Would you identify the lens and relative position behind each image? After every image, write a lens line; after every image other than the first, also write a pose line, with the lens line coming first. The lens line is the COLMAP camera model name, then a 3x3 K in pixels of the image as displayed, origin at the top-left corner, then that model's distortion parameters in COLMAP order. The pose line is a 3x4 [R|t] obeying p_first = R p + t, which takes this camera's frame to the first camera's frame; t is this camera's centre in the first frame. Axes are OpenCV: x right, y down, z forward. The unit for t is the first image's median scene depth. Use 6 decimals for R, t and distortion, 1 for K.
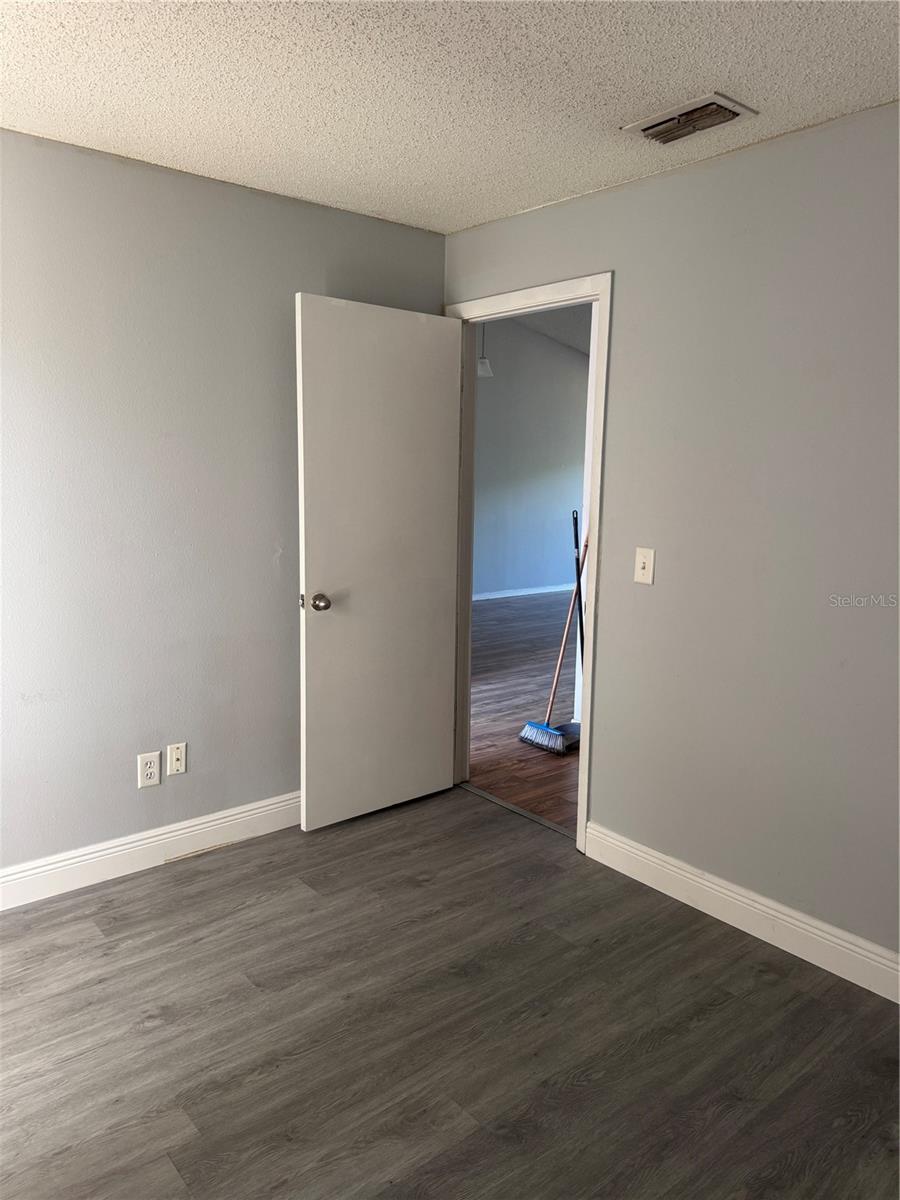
lens RADIAL K [[848.6, 0, 451.8], [0, 848.6, 599.8], [0, 0, 1]] dist [0.020862, -0.022380]
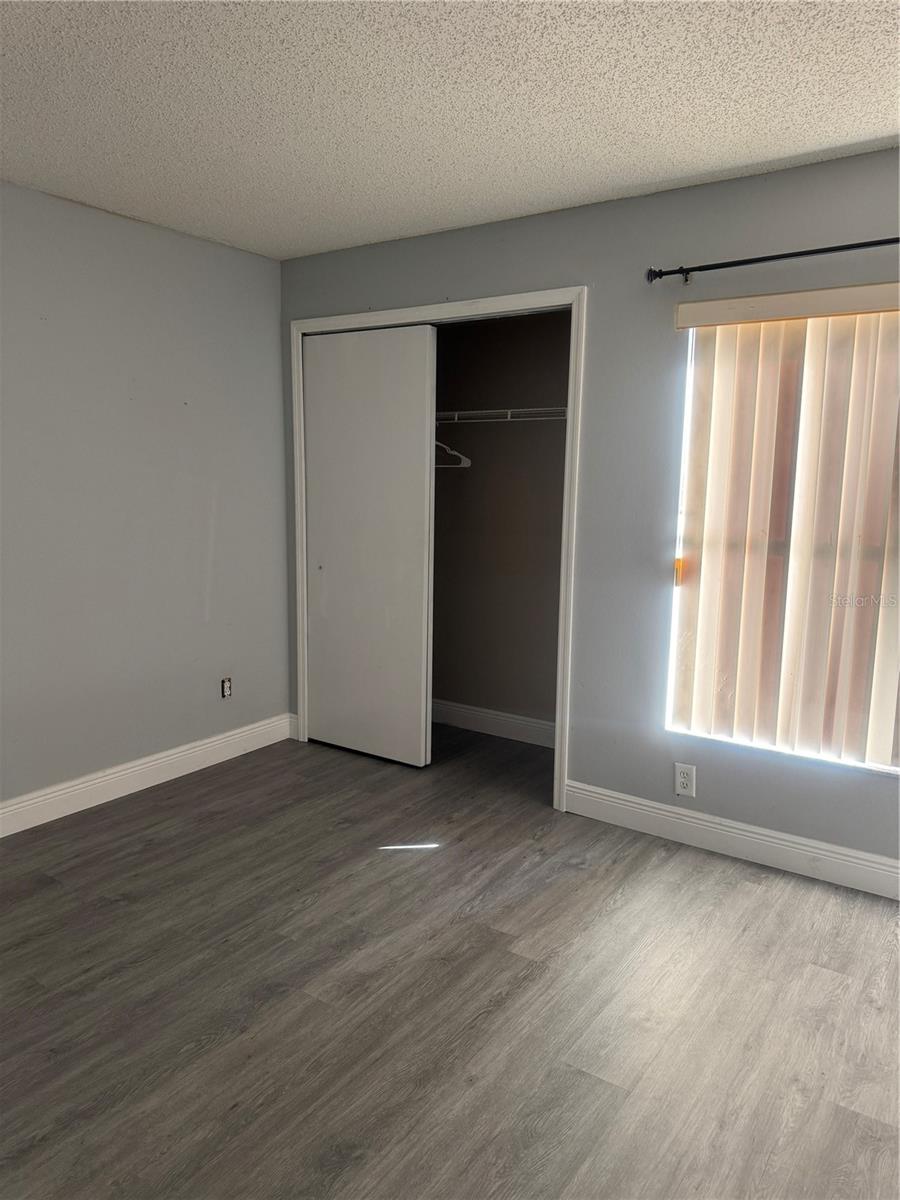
lens RADIAL K [[848.6, 0, 450.6], [0, 848.6, 598.0], [0, 0, 1]] dist [0.020862, -0.022380]
pose [[-0.963020, 0.009397, -0.269267, 0.135872], [-0.071704, 0.954412, 0.289753, -0.263672], [0.259715, 0.298346, -0.918443, 1.816729]]
